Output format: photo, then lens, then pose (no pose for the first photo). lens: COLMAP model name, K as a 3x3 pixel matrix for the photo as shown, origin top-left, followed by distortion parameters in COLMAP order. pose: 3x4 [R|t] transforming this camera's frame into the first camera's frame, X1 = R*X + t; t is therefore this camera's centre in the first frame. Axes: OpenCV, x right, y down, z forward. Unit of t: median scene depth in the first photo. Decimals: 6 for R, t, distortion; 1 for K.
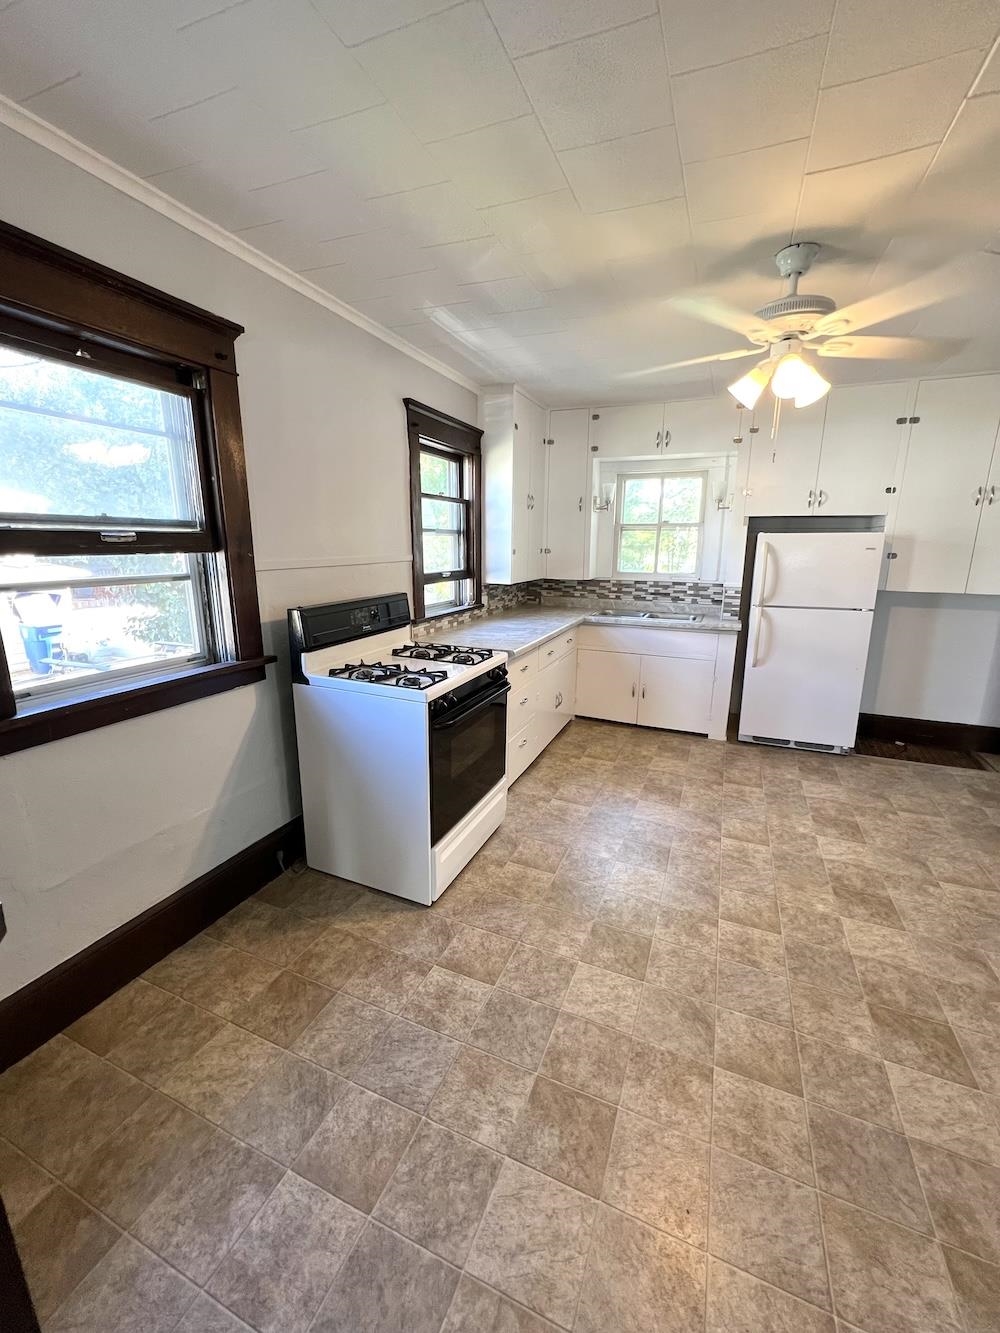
lens RADIAL K [[536.2, 0, 501.9], [0, 536.2, 662.0], [0, 0, 1]] dist [0.000210, 0.000269]
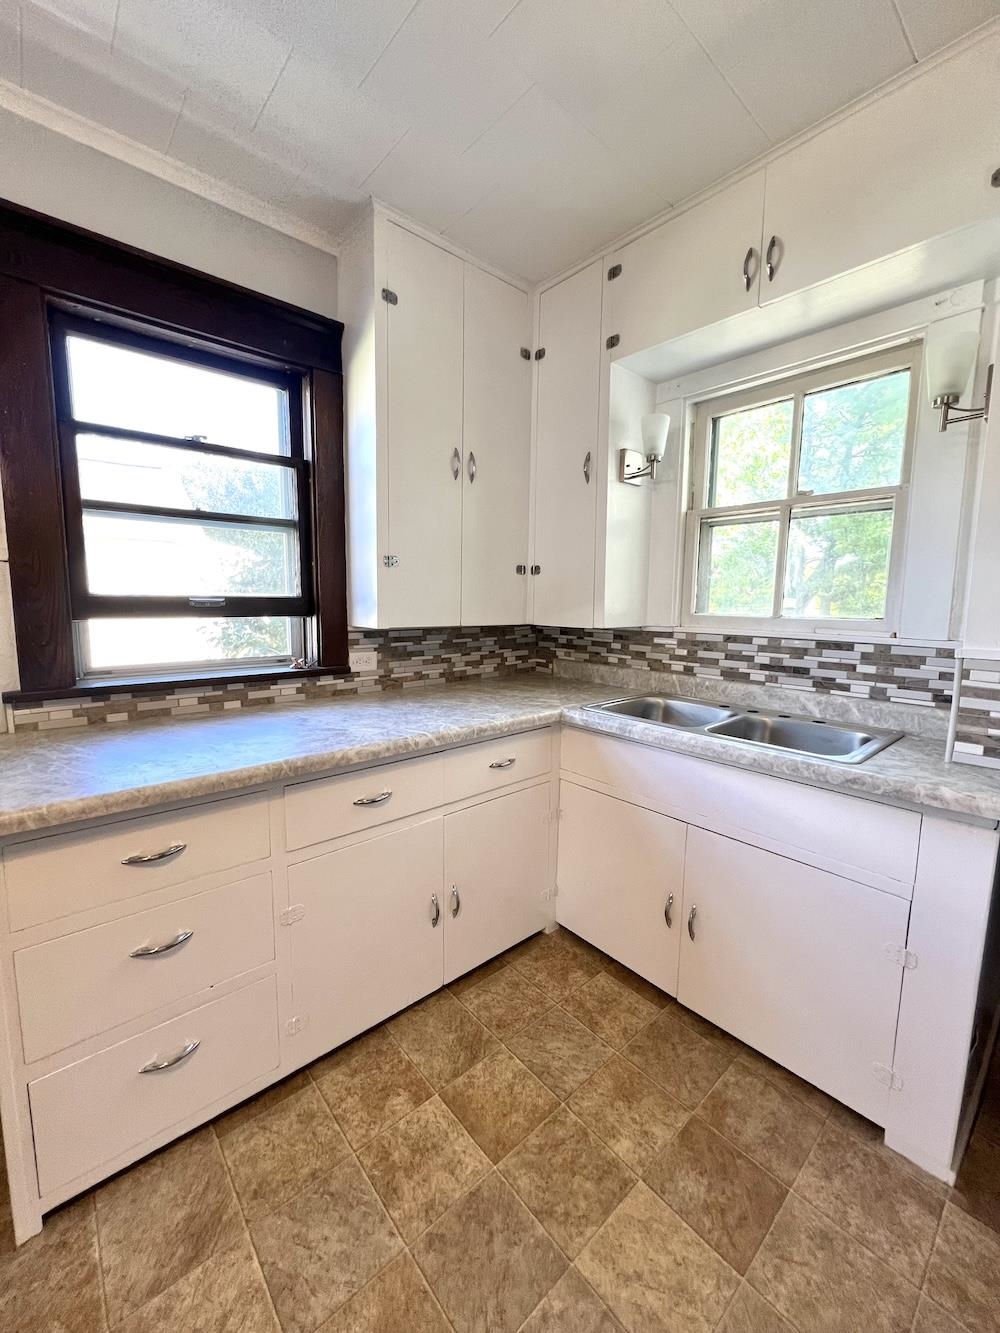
lens RADIAL K [[536.2, 0, 501.9], [0, 536.2, 662.0], [0, 0, 1]] dist [0.000210, 0.000269]
pose [[0.901129, 0.054983, -0.430050, 0.284757], [-0.100871, 0.991294, -0.084625, -0.078256], [0.421653, 0.119638, 0.898830, 0.559399]]
